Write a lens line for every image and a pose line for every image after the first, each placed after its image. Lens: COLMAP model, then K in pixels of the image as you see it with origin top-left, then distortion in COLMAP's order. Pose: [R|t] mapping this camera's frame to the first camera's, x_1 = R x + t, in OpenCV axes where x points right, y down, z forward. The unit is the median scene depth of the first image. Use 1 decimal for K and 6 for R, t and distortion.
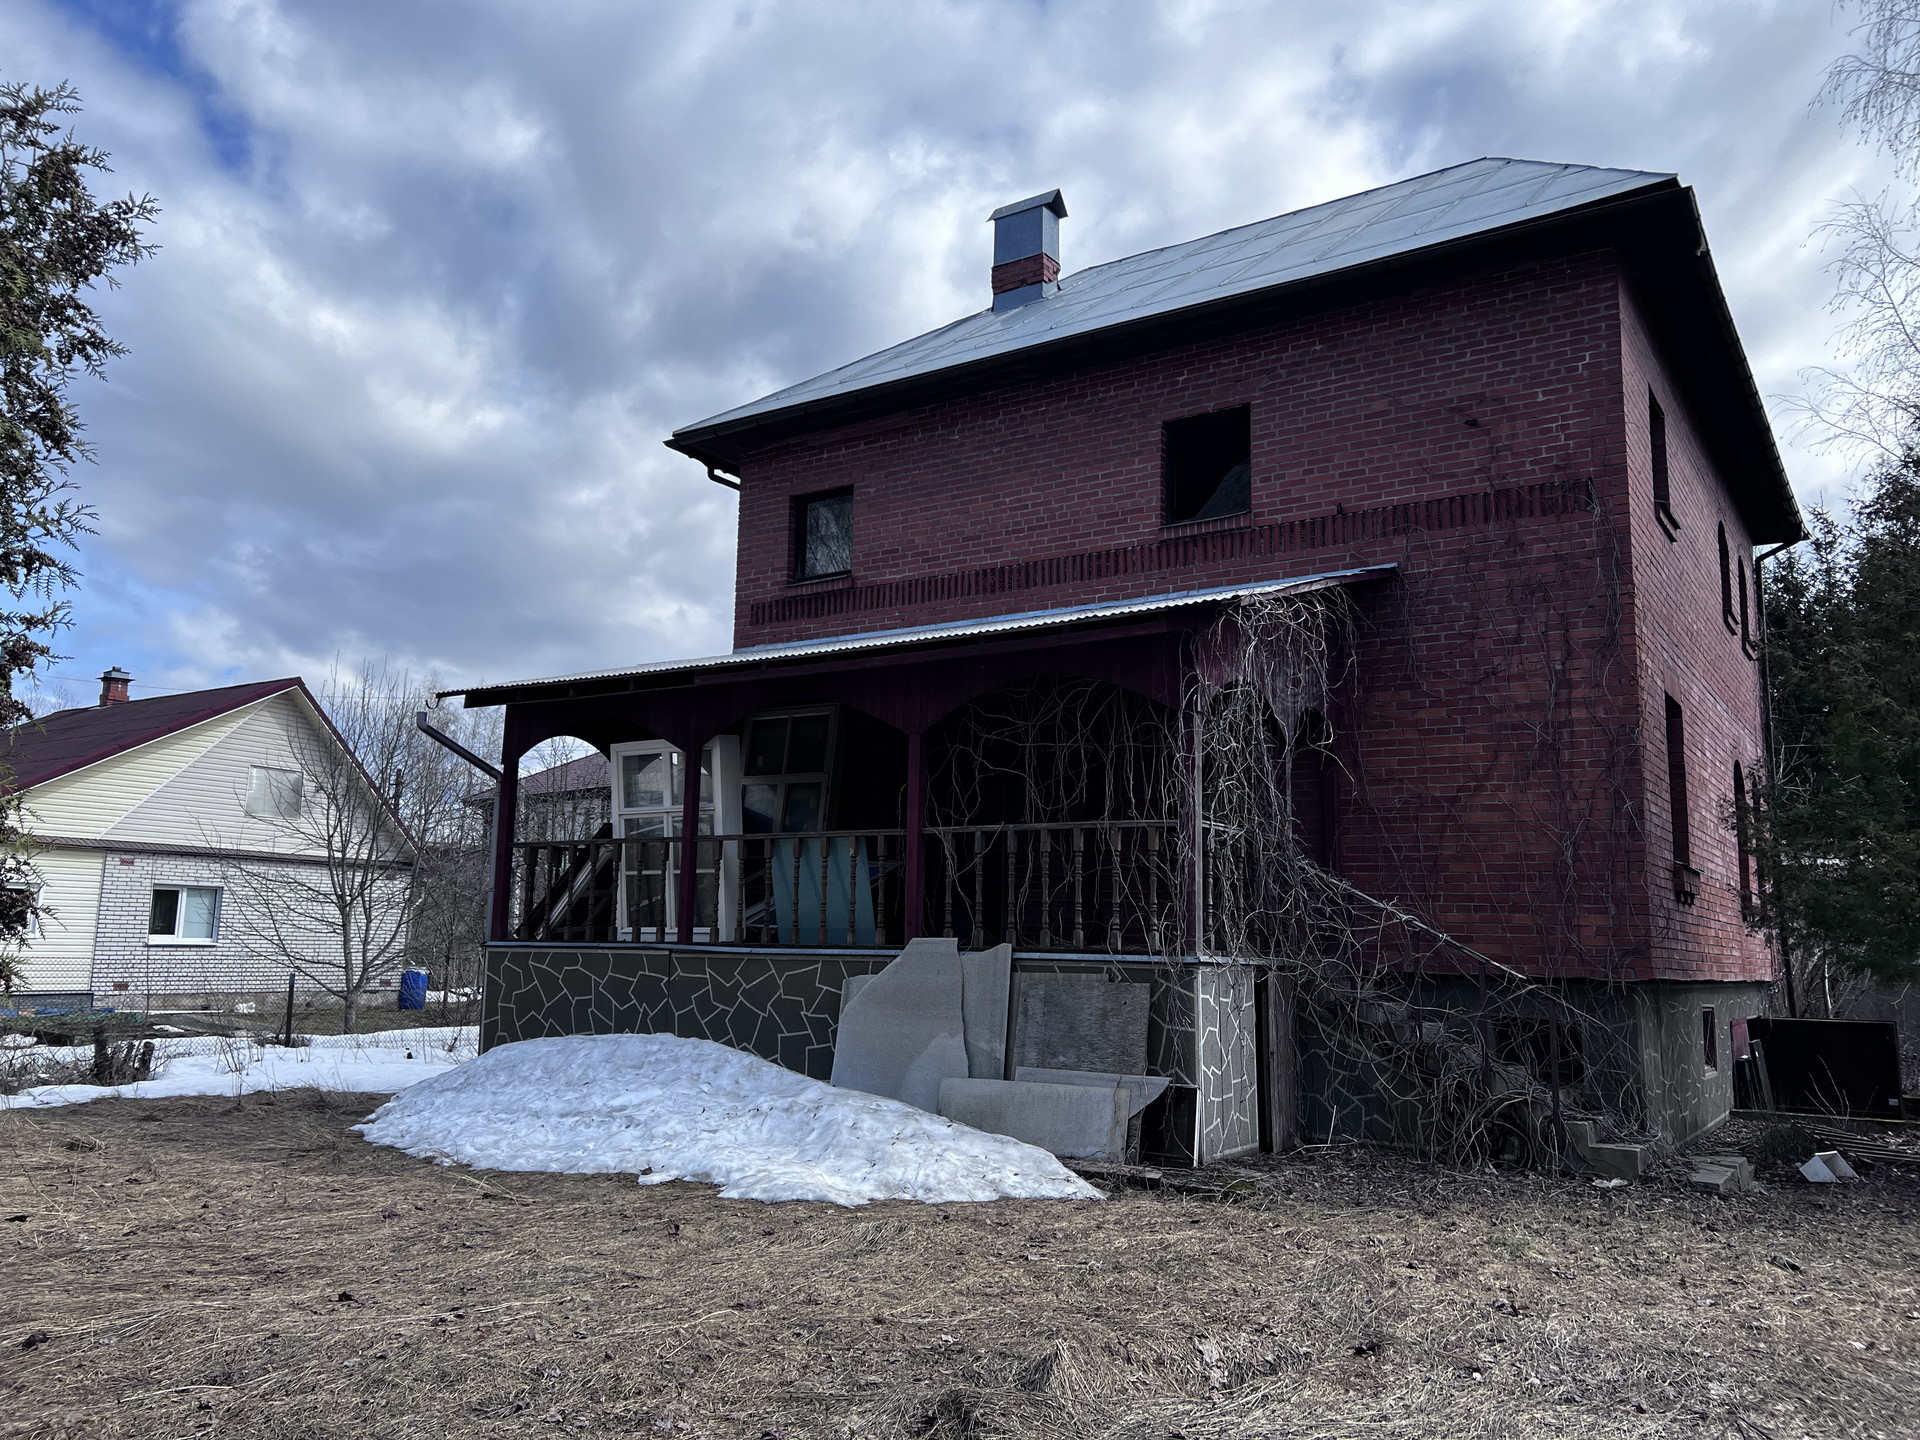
lens RADIAL K [[1456.2, 0, 947.2], [0, 1456.2, 725.8], [0, 0, 1]] dist [0.093646, -0.141407]
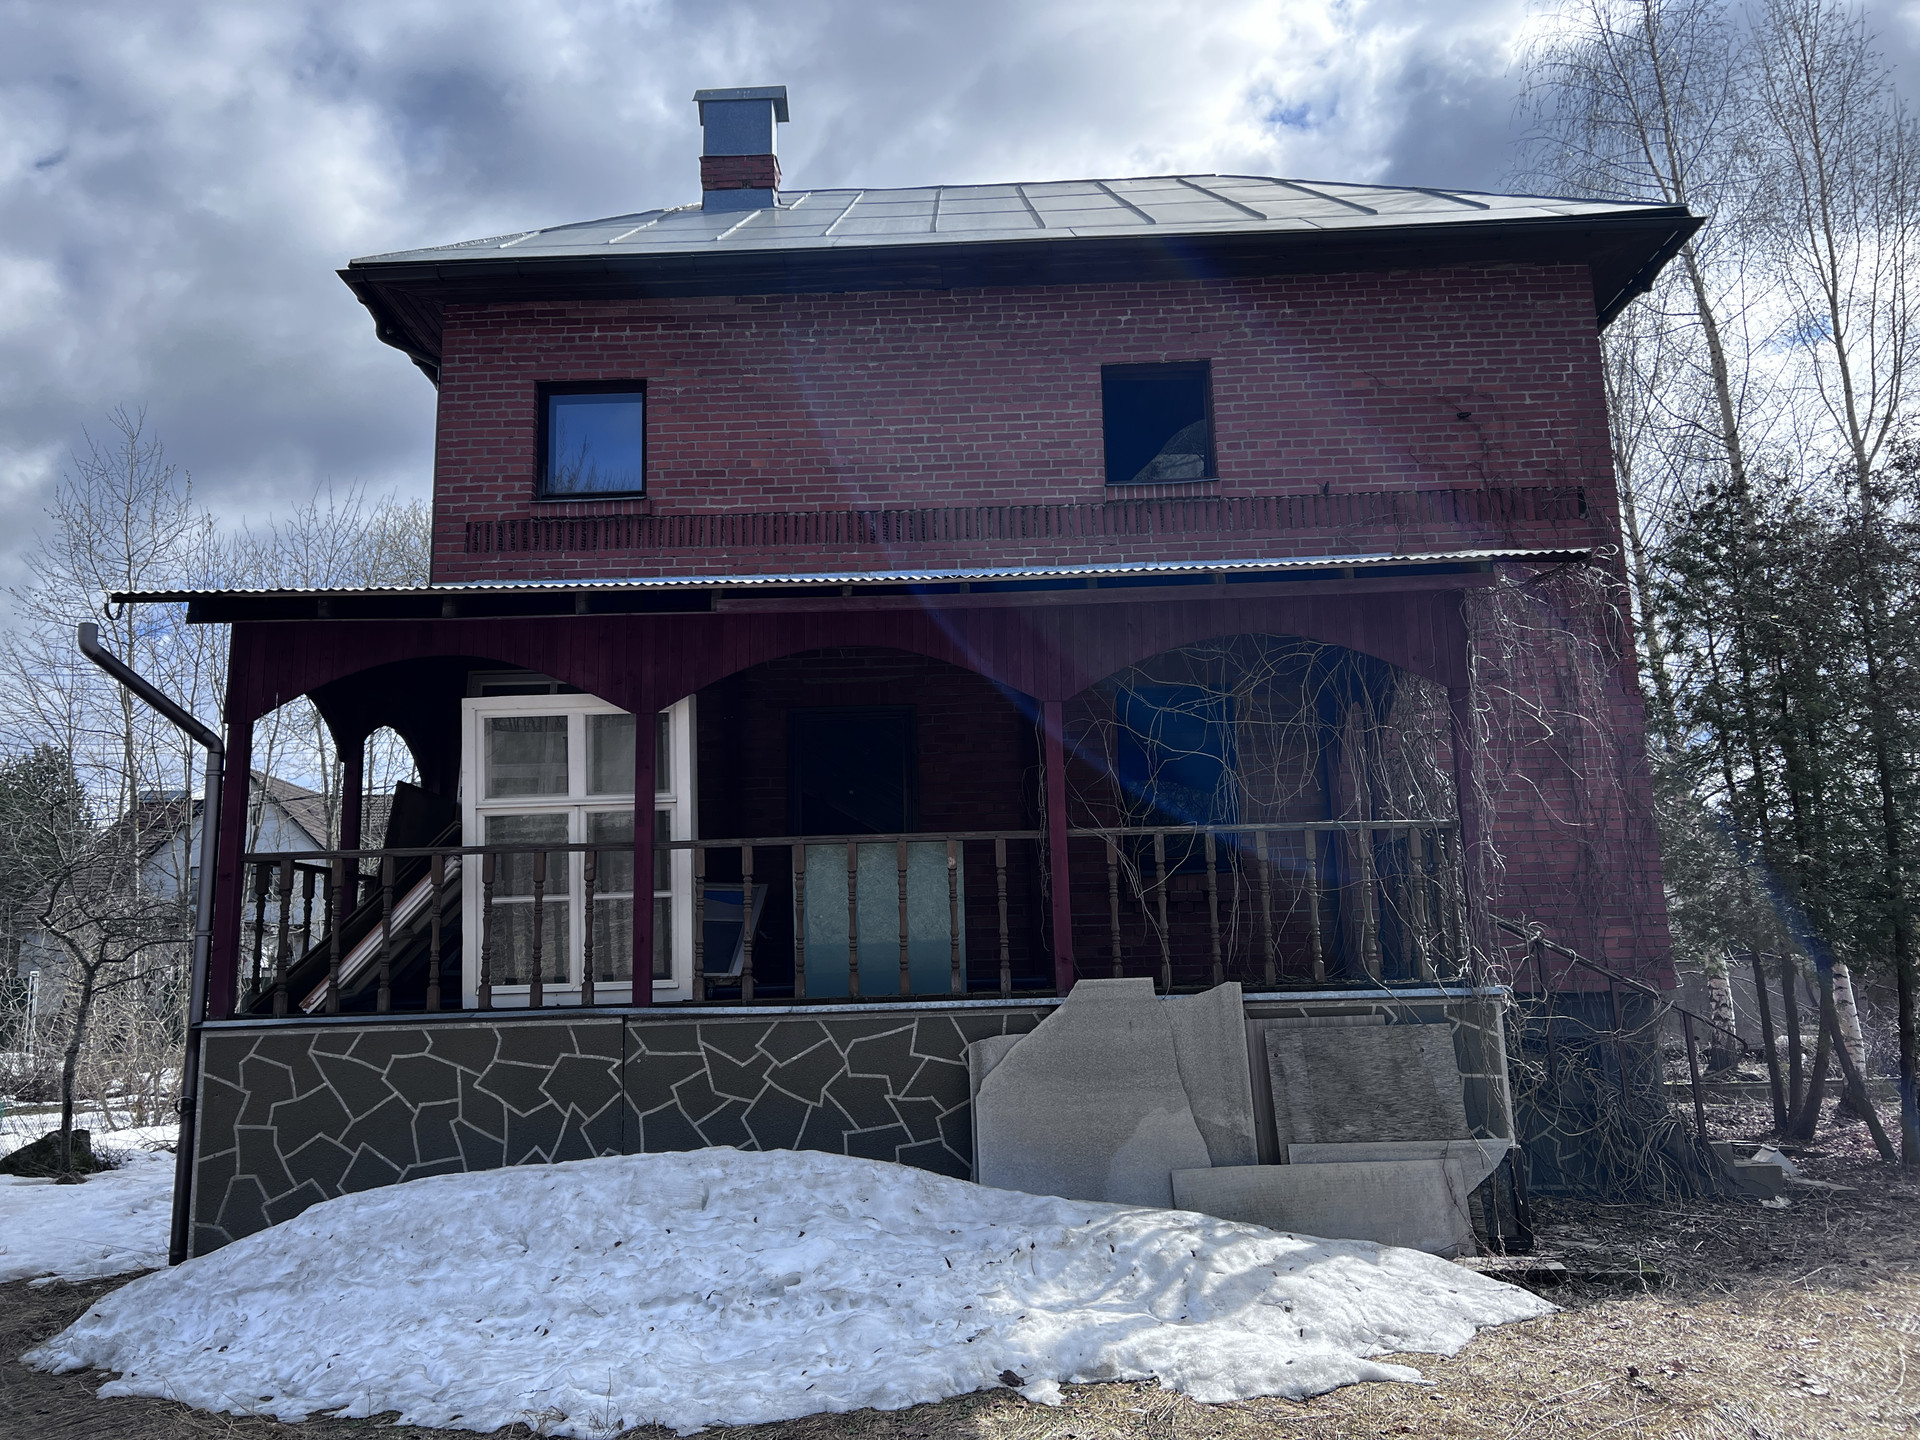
lens RADIAL K [[1456.9, 0, 954.6], [0, 1456.9, 711.6], [0, 0, 1]] dist [0.087437, -0.139317]
pose [[0.840831, 0.055552, 0.538440, -0.413594], [-0.038108, 0.998327, -0.043491, 0.039774], [-0.539955, 0.016050, 0.841541, 0.361594]]
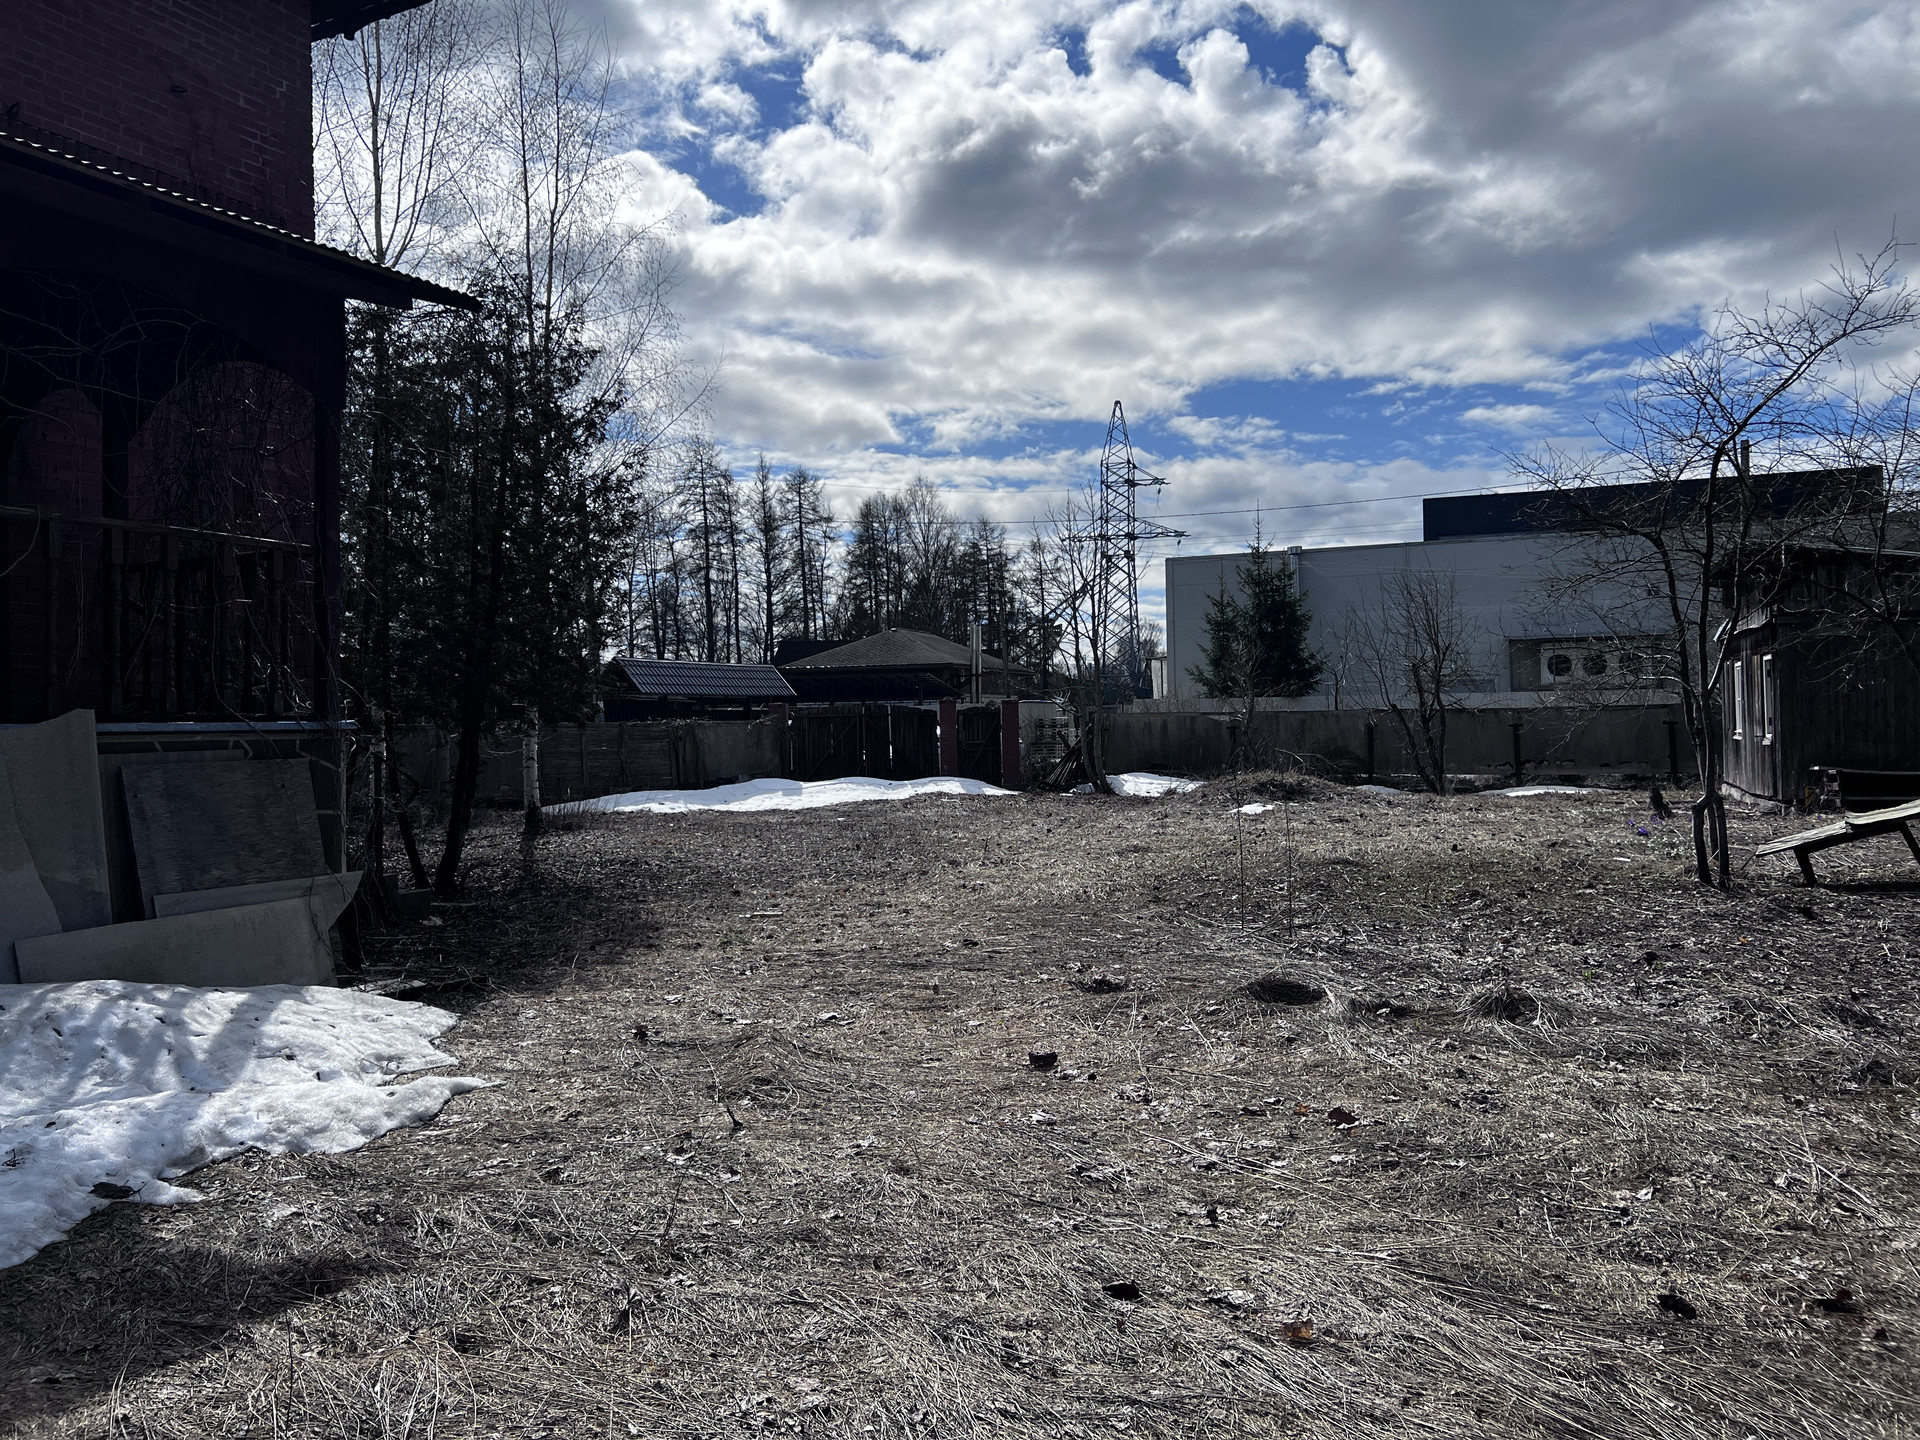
lens RADIAL K [[1438.9, 0, 954.8], [0, 1438.9, 709.2], [0, 0, 1]] dist [0.055603, -0.063715]
pose [[-0.119475, -0.004805, 0.992826, -0.501839], [-0.138243, 0.990328, -0.011843, 0.088415], [-0.983166, -0.138666, -0.118984, 0.593591]]
